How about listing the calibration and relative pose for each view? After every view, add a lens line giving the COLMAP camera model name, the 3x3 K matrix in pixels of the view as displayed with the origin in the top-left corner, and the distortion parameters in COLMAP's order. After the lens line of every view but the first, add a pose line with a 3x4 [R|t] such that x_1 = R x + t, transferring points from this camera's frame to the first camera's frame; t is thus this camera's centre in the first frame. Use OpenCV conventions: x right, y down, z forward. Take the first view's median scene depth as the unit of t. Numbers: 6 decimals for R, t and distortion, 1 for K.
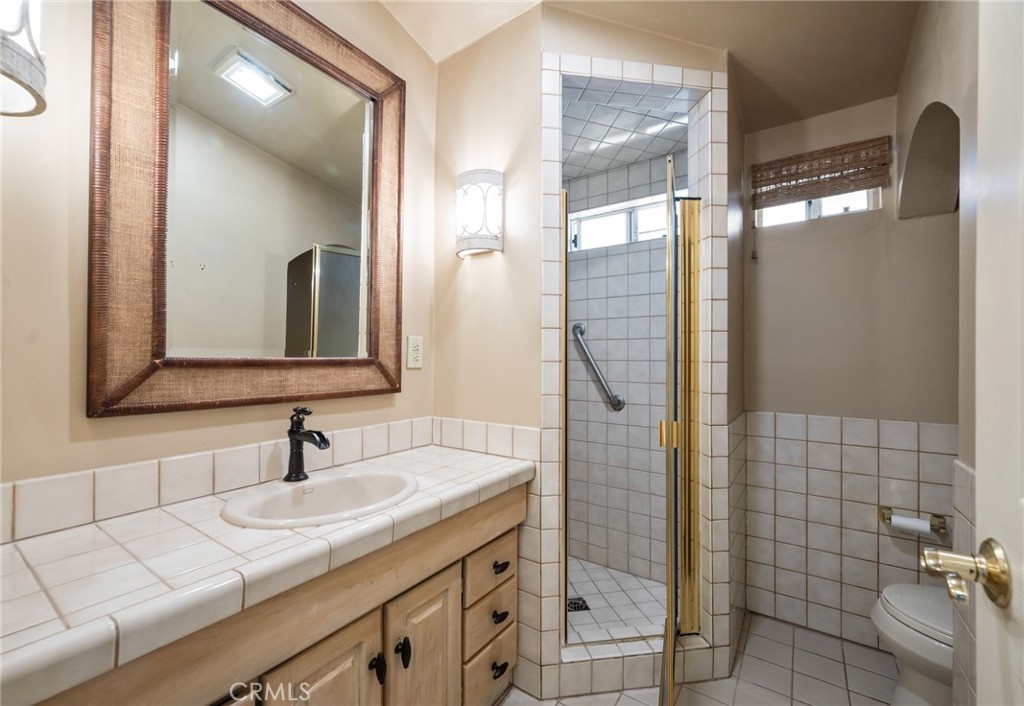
lens RADIAL K [[423.7, 0, 512.0], [0, 423.7, 353.0], [0, 0, 1]] dist [-0.000045, -0.000002]
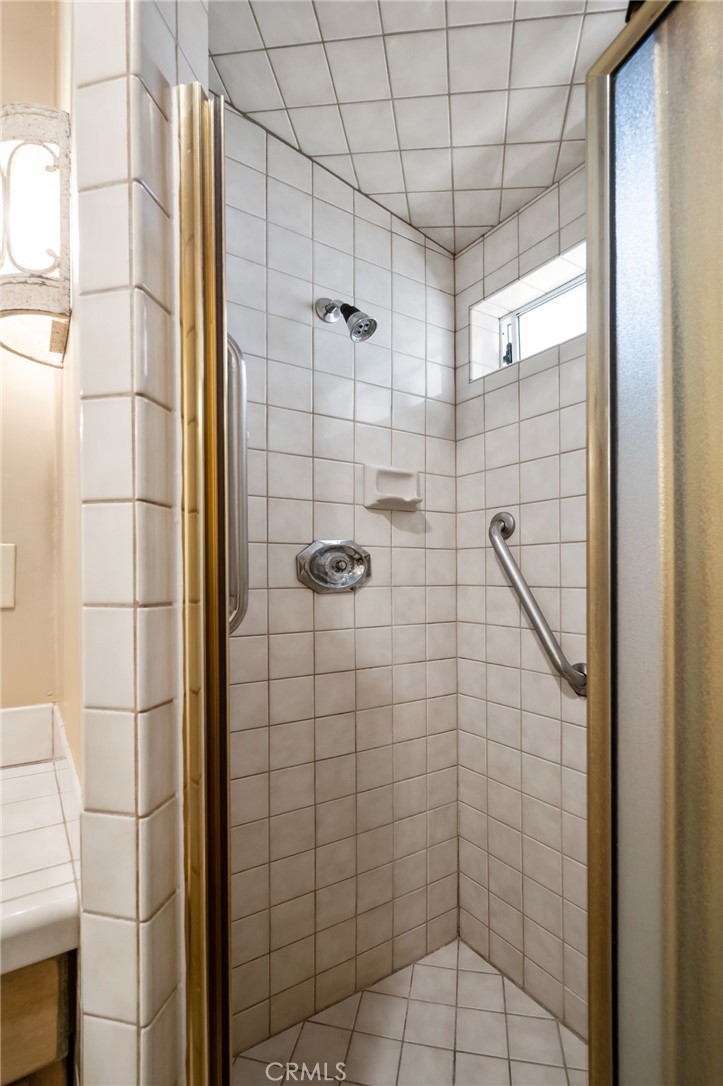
lens RADIAL K [[443.1, 0, 361.0], [0, 443.1, 573.0], [0, 0, 1]] dist [0.000179, -0.000074]
pose [[0.897101, -0.006546, -0.441777, 0.242480], [0.009644, 0.999942, 0.004768, -0.002119], [0.441720, -0.008538, 0.897112, 0.460613]]
